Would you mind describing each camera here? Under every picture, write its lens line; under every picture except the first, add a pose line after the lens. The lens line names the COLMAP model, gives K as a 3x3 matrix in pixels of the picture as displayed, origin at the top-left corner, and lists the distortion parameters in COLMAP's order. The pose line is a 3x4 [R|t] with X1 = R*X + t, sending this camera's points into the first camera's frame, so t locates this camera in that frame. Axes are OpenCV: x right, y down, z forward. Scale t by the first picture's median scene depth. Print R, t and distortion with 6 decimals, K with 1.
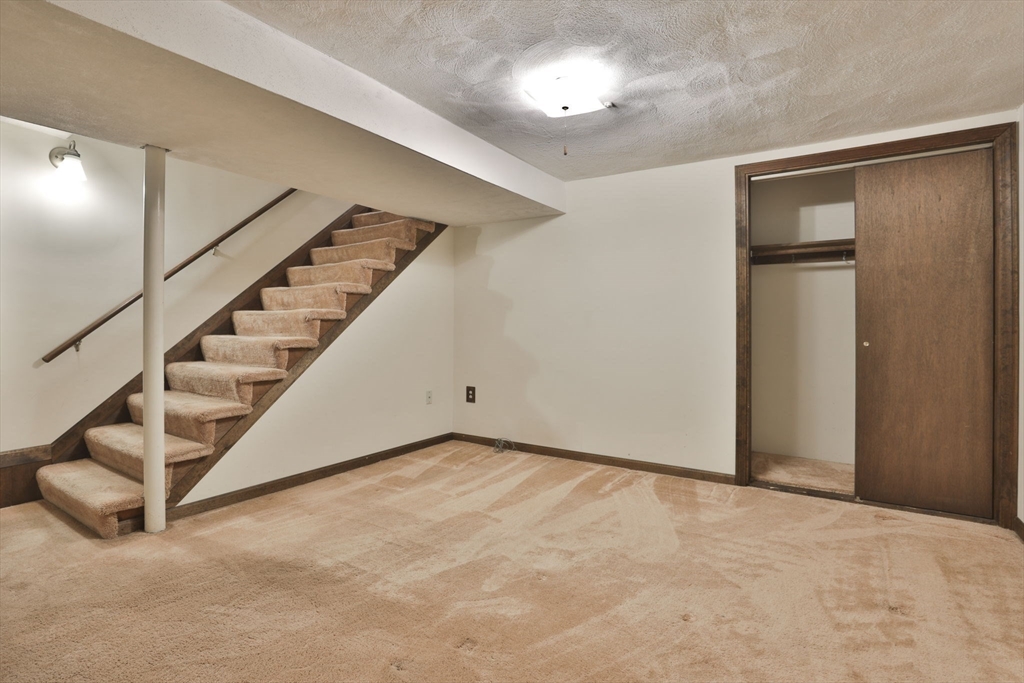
lens RADIAL K [[509.7, 0, 513.2], [0, 509.7, 339.3], [0, 0, 1]] dist [-0.014303, -0.000093]
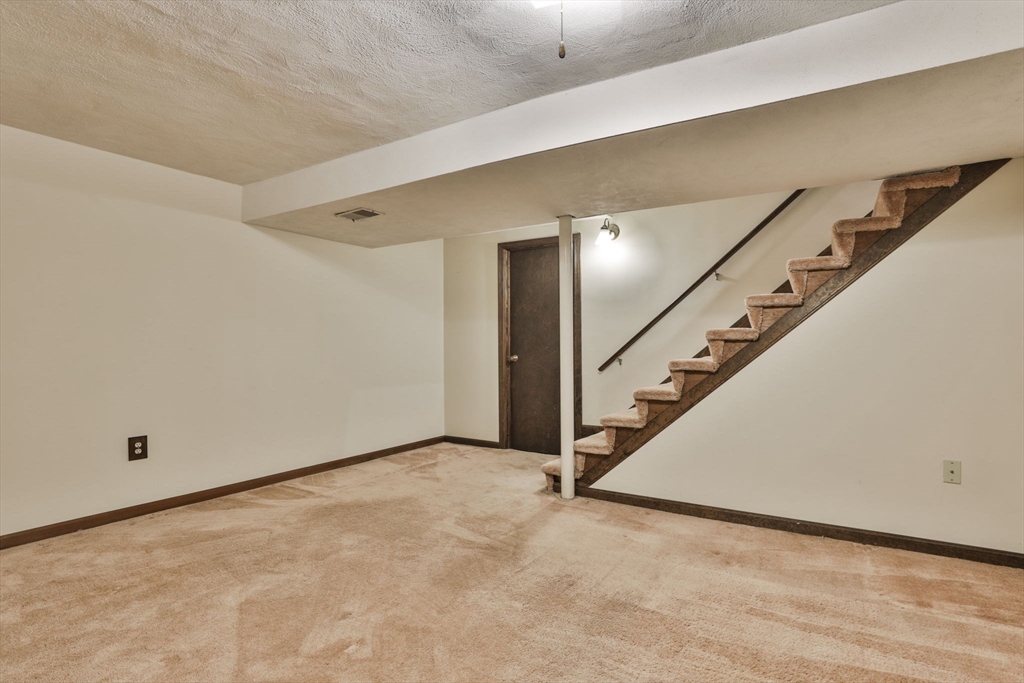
lens RADIAL K [[485.5, 0, 509.1], [0, 485.5, 341.9], [0, 0, 1]] dist [-0.053092, 0.011849]
pose [[0.011286, -0.000914, -0.999936, 0.489249], [-0.020584, 0.999787, -0.001146, -0.030530], [0.999724, 0.020595, 0.011265, 0.672672]]
